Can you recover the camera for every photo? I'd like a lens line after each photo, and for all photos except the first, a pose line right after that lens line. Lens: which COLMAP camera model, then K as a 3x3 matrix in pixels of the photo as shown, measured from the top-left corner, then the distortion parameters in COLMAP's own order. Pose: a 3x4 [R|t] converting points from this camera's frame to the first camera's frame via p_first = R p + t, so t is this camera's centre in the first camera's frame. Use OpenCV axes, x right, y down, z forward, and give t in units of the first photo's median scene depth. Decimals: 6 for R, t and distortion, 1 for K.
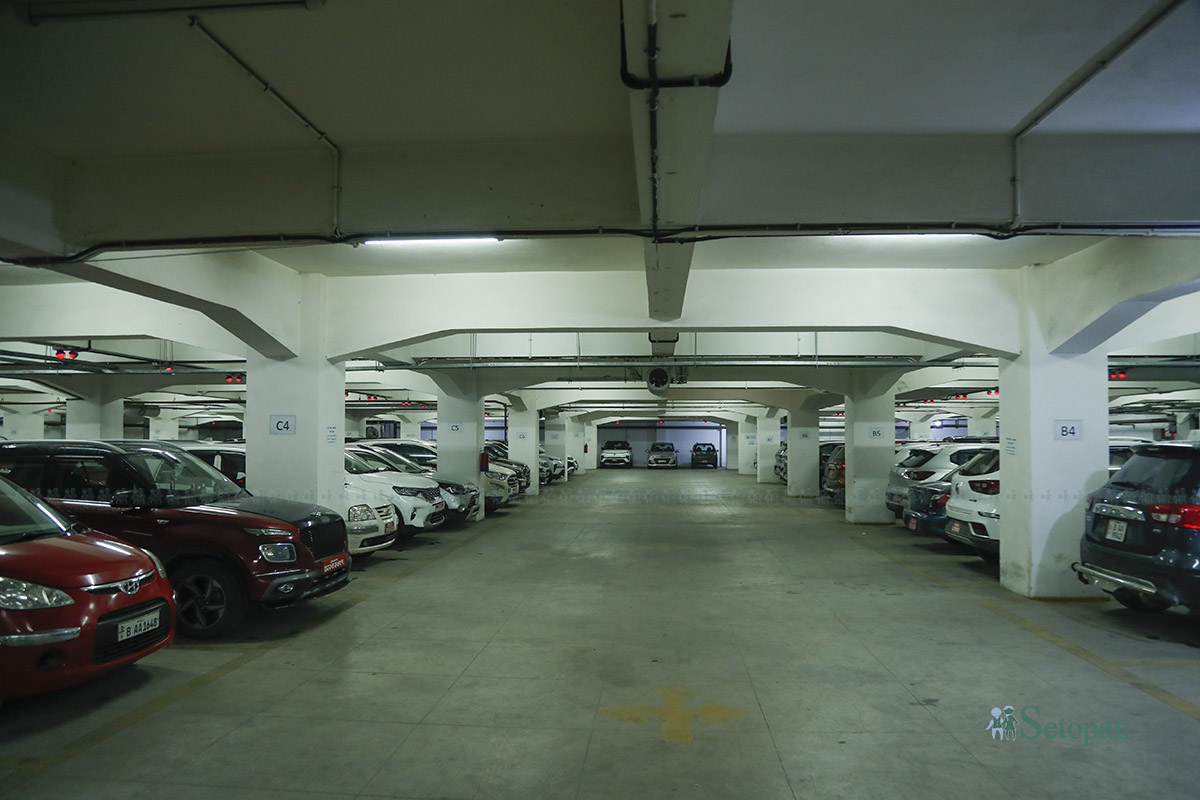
lens RADIAL K [[849.8, 0, 595.1], [0, 849.8, 412.3], [0, 0, 1]] dist [-0.099917, 0.045211]
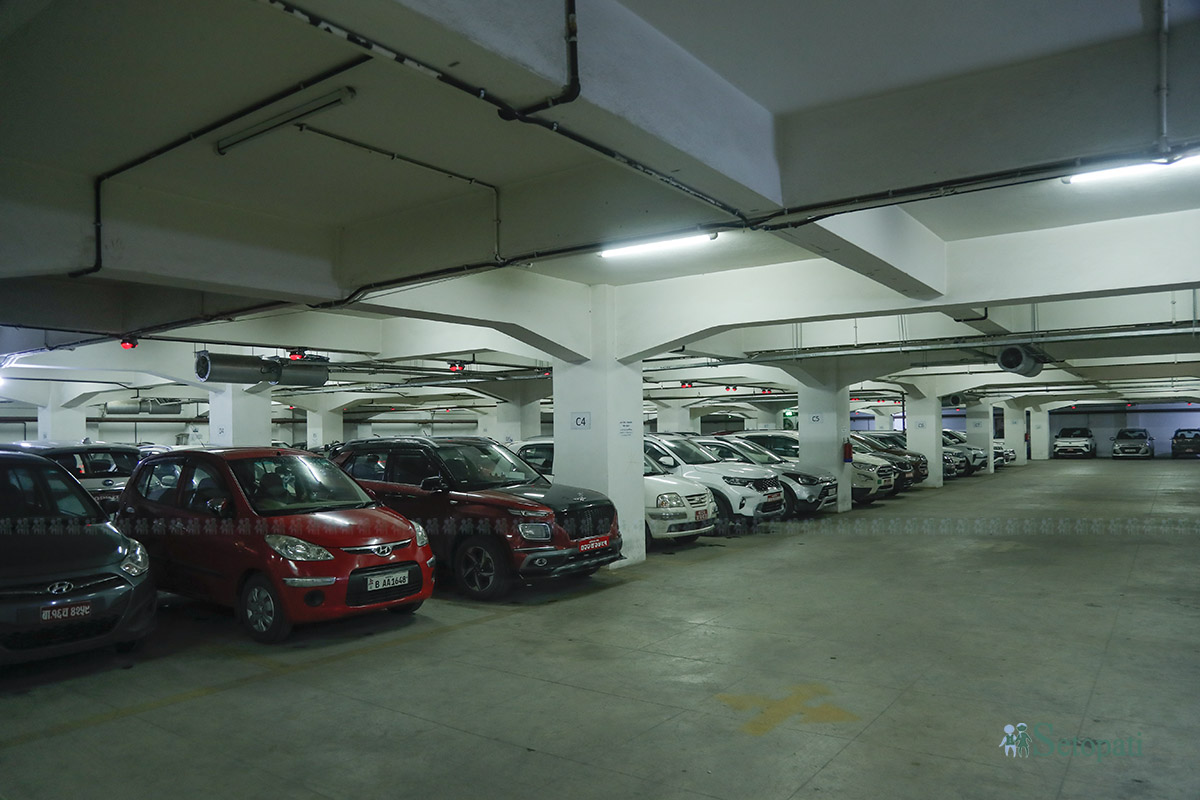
lens RADIAL K [[849.8, 0, 596.6], [0, 849.8, 410.6], [0, 0, 1]] dist [-0.099917, 0.045211]
pose [[0.849094, -0.026895, -0.527557, 0.226162], [0.031453, 0.999505, -0.000332, 0.002070], [0.527305, -0.016311, 0.849519, 0.030561]]
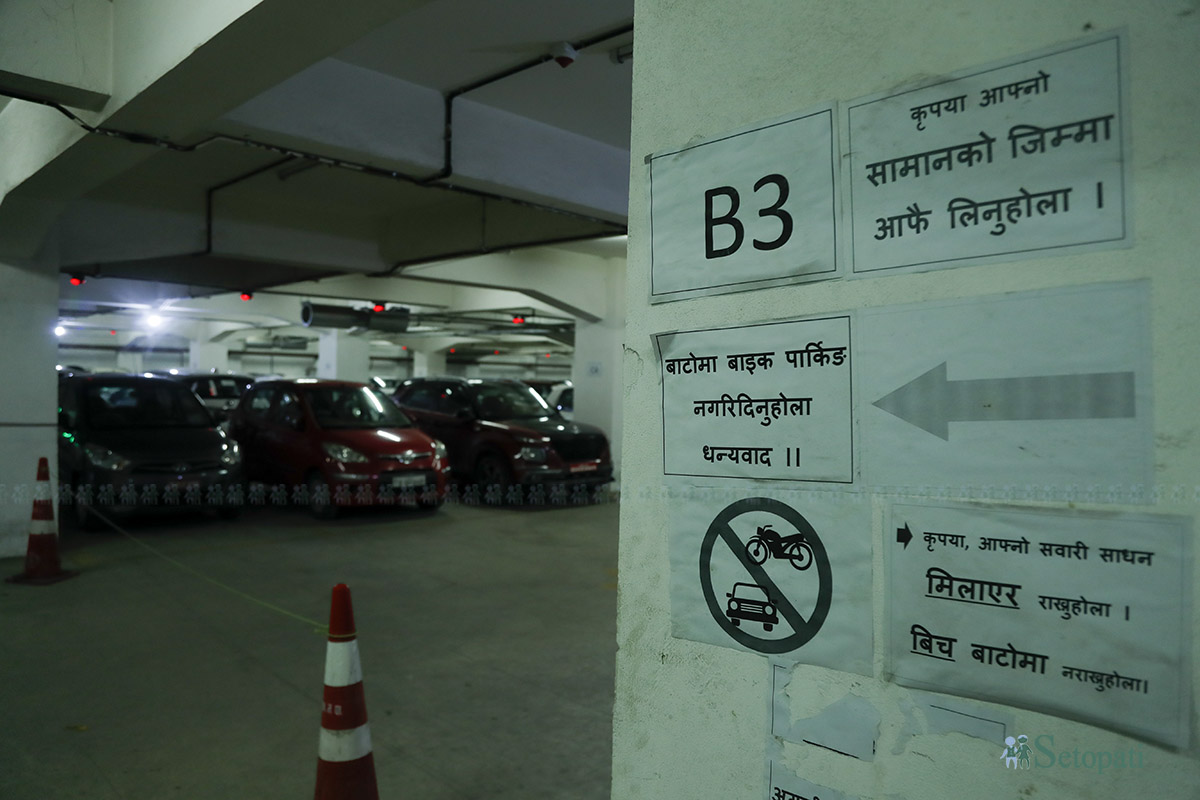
lens RADIAL K [[849.8, 0, 597.9], [0, 849.8, 407.5], [0, 0, 1]] dist [-0.099917, 0.045211]
pose [[0.757476, 0.043041, -0.651443, 0.489132], [-0.008488, 0.998389, 0.056094, -0.001105], [0.652808, -0.036960, 0.756621, -0.051521]]
